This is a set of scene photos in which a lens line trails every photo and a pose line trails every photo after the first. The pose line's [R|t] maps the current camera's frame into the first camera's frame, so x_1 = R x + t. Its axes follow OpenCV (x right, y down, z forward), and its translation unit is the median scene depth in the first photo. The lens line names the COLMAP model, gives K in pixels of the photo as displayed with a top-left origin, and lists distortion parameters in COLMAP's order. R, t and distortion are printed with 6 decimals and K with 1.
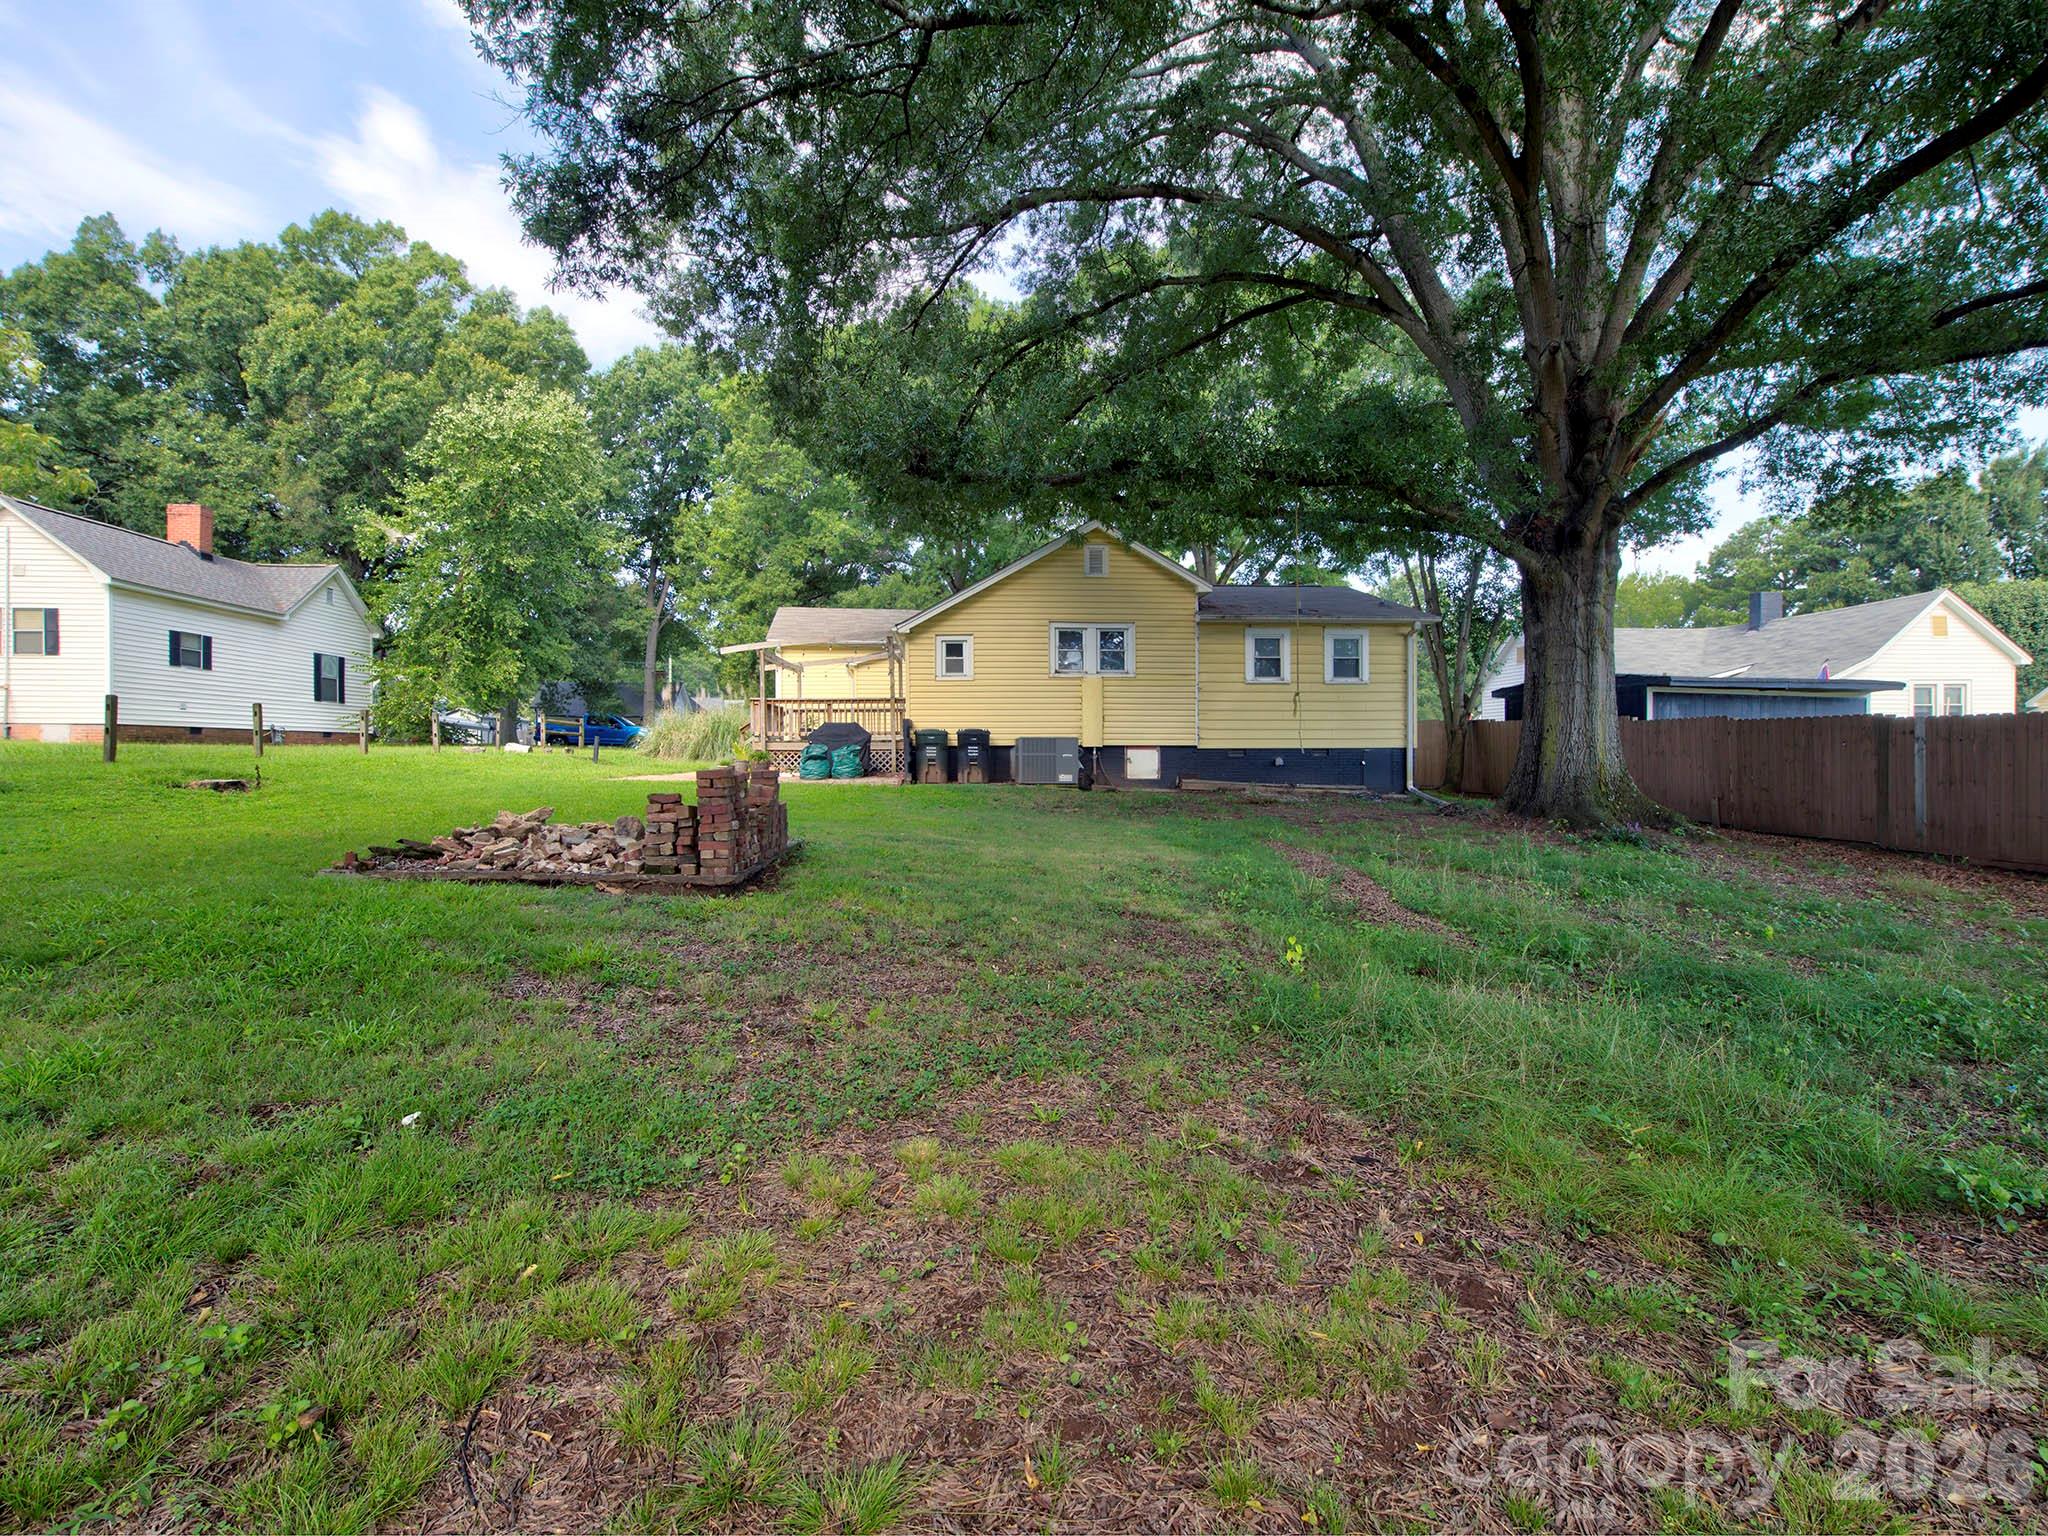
lens RADIAL K [[901.8, 0, 1024.0], [0, 901.8, 768.0], [0, 0, 1]] dist [-0.000436, -0.000967]
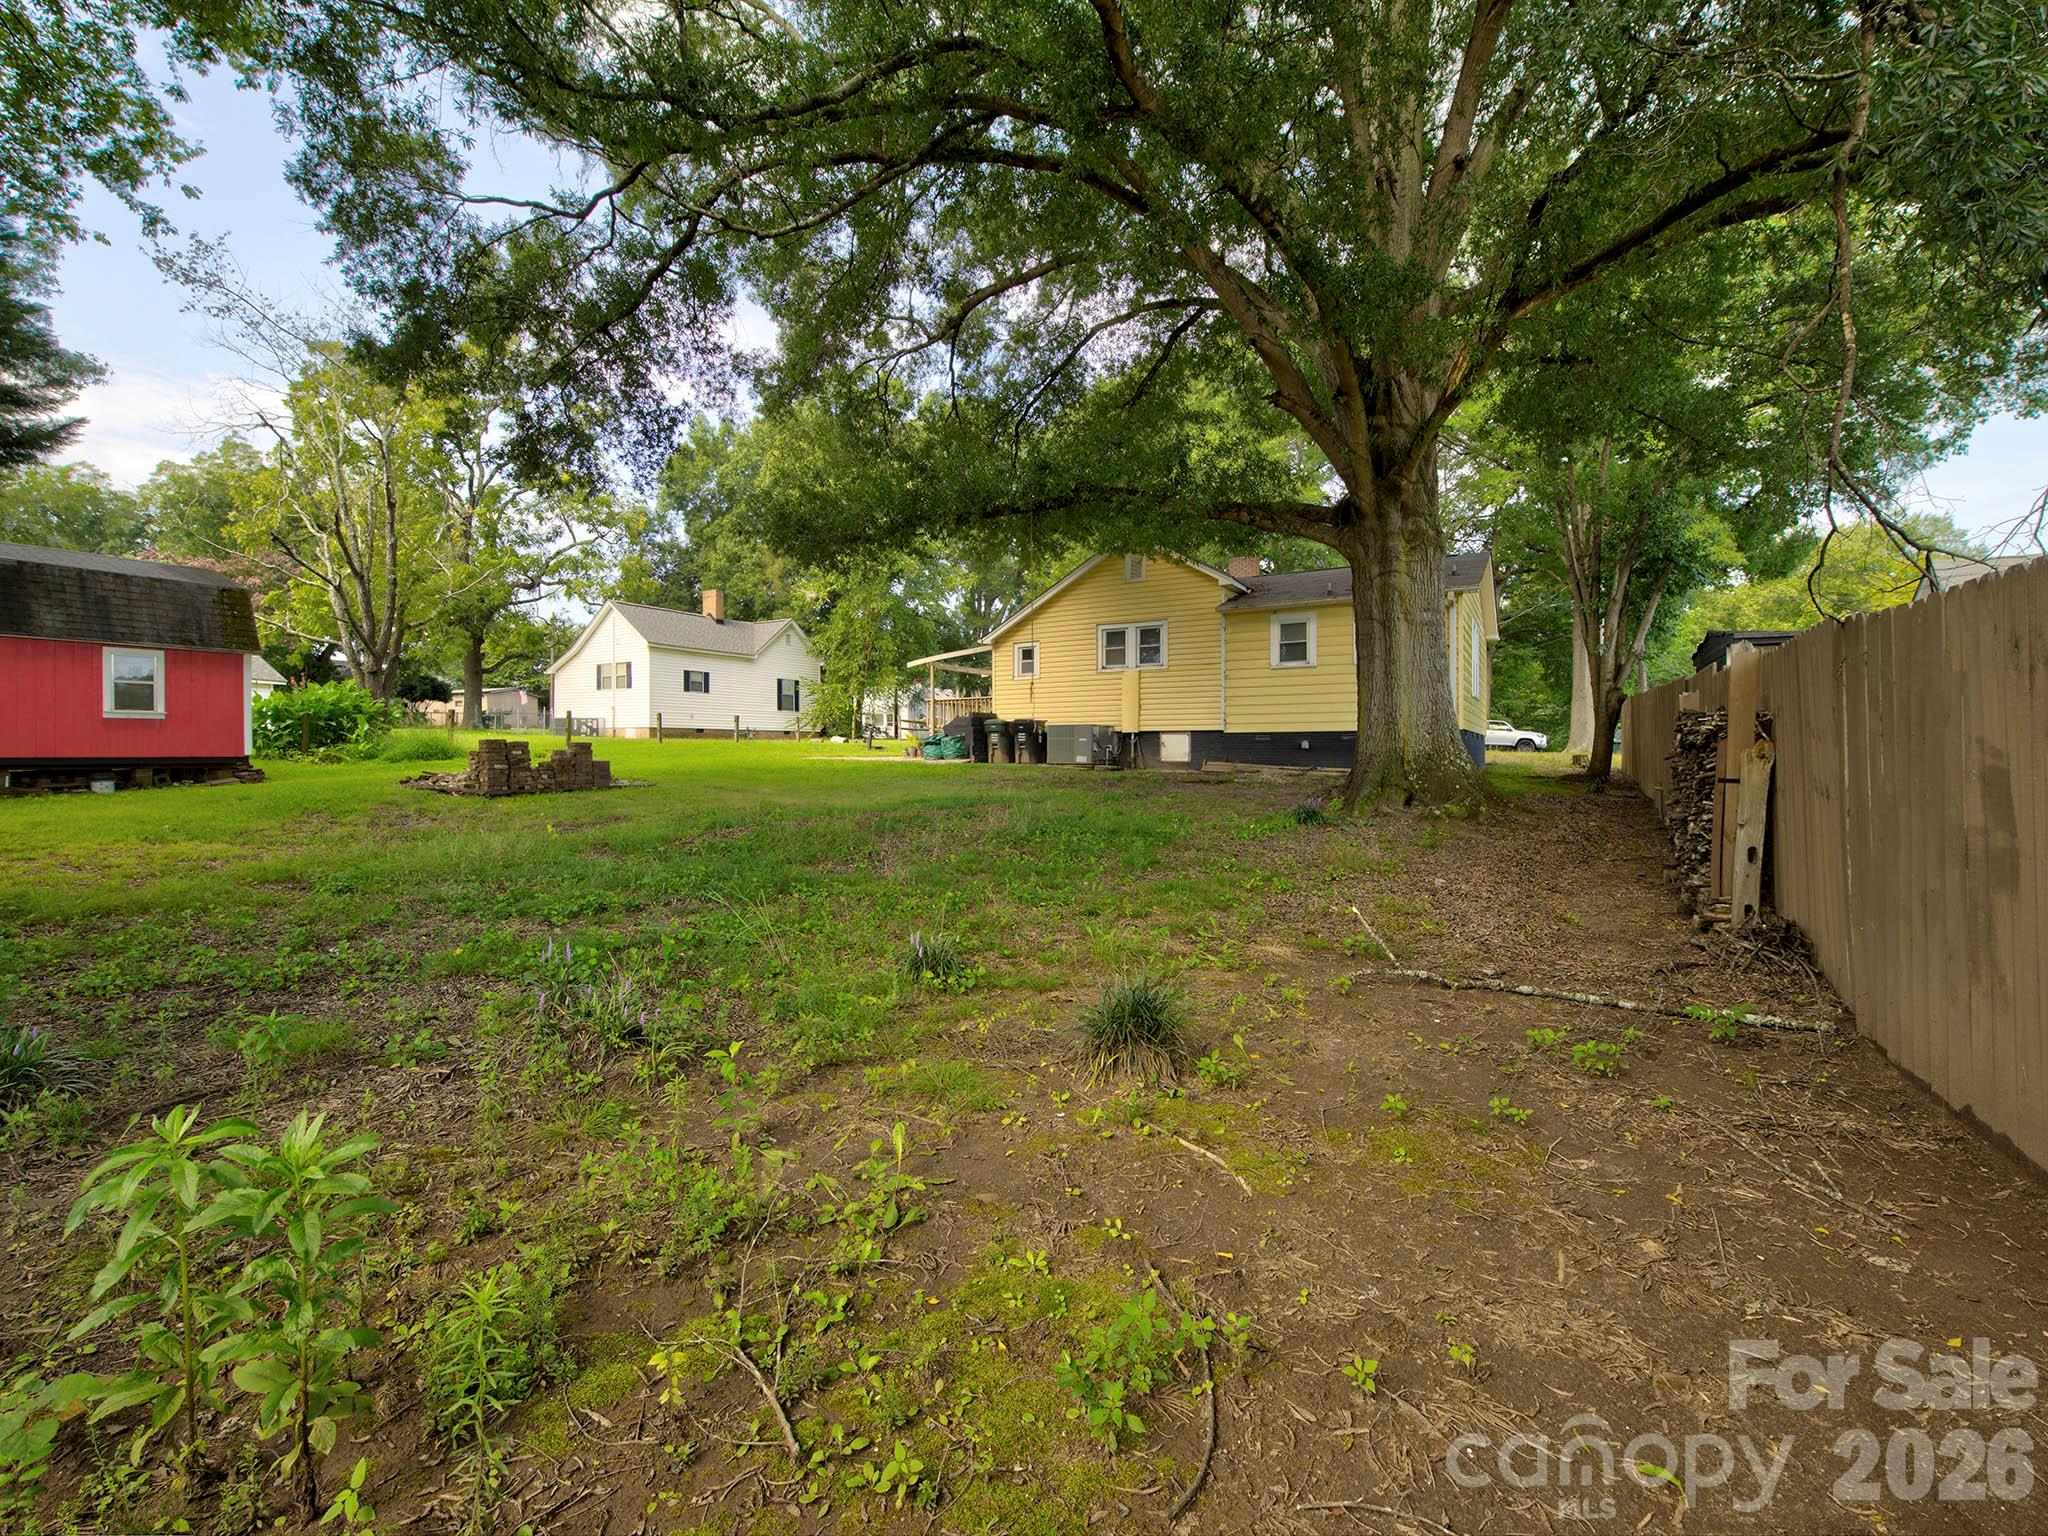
lens RADIAL K [[901.8, 0, 1024.0], [0, 901.8, 768.0], [0, 0, 1]] dist [-0.000436, -0.000967]
pose [[0.822334, 0.008987, -0.568934, 0.603053], [-0.007272, 0.999960, 0.005285, 0.015926], [0.568959, -0.000209, 0.822366, -0.005512]]
